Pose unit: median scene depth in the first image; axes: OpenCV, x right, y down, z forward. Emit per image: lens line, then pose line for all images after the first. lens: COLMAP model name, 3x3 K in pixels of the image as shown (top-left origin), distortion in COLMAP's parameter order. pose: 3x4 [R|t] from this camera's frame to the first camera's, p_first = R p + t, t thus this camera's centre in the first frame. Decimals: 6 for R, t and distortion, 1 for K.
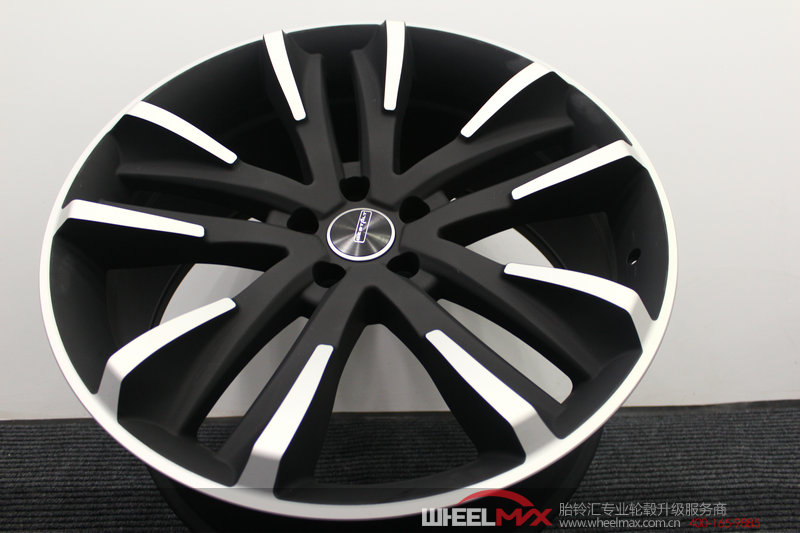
lens RADIAL K [[690.5, 0, 400.0], [0, 690.5, 266.5], [0, 0, 1]] dist [-0.094013, -0.000731]
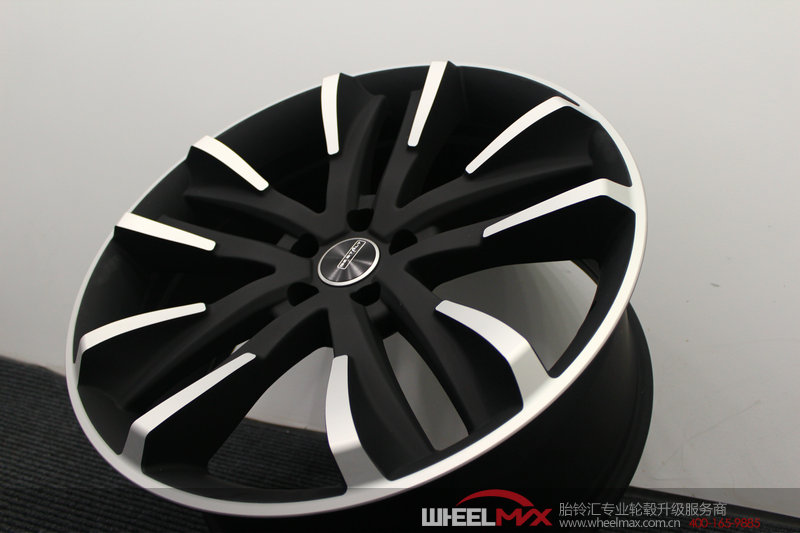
lens RADIAL K [[690.5, 0, 400.0], [0, 690.5, 266.5], [0, 0, 1]] dist [-0.094013, -0.000731]
pose [[0.893116, 0.083949, -0.441923, 0.467206], [-0.115779, 0.992232, -0.045499, -0.001037], [0.434671, 0.091801, 0.895898, 0.093757]]
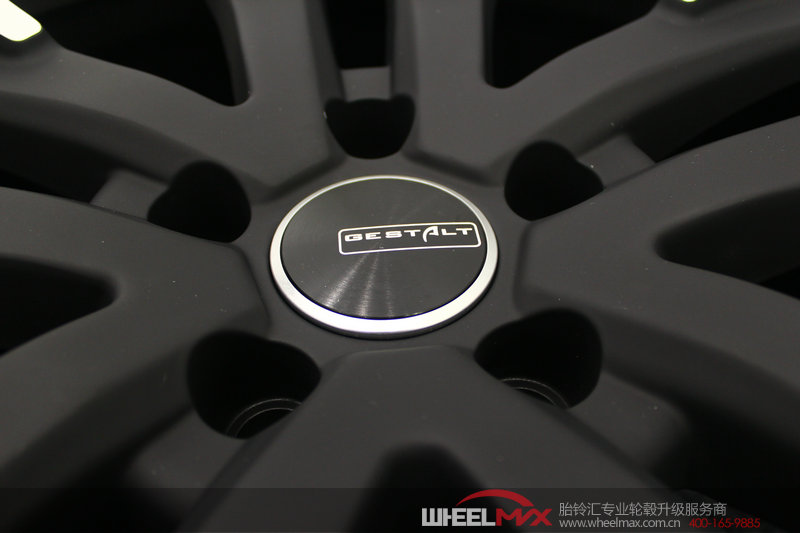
lens RADIAL K [[690.5, 0, 400.0], [0, 690.5, 266.5], [0, 0, 1]] dist [-0.094013, -0.000731]
pose [[0.998947, 0.025256, -0.038303, -0.037105], [-0.029811, 0.991907, -0.123420, -0.001787], [0.034876, 0.124432, 0.991615, 0.685147]]
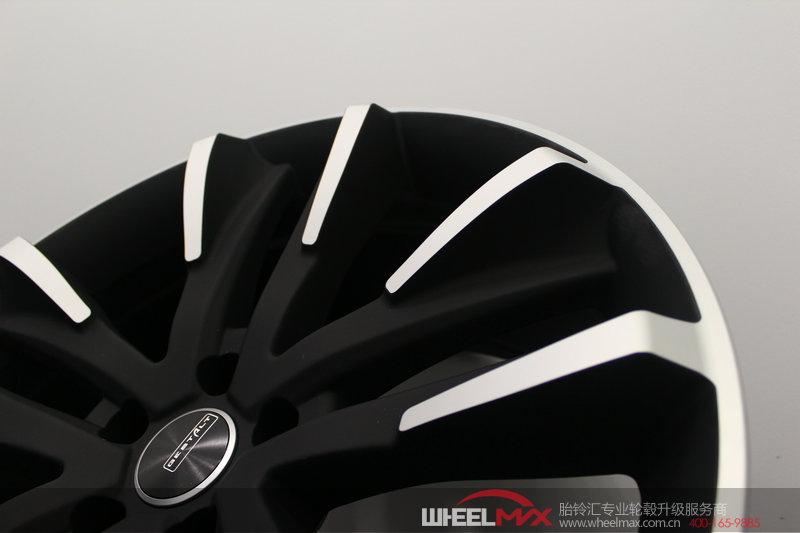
lens RADIAL K [[690.5, 0, 400.0], [0, 690.5, 266.5], [0, 0, 1]] dist [-0.094013, -0.000731]
pose [[0.870682, 0.003393, -0.491834, 0.380472], [-0.086458, 0.985461, -0.146256, -0.134389], [0.484187, 0.169865, 0.858317, 0.551694]]
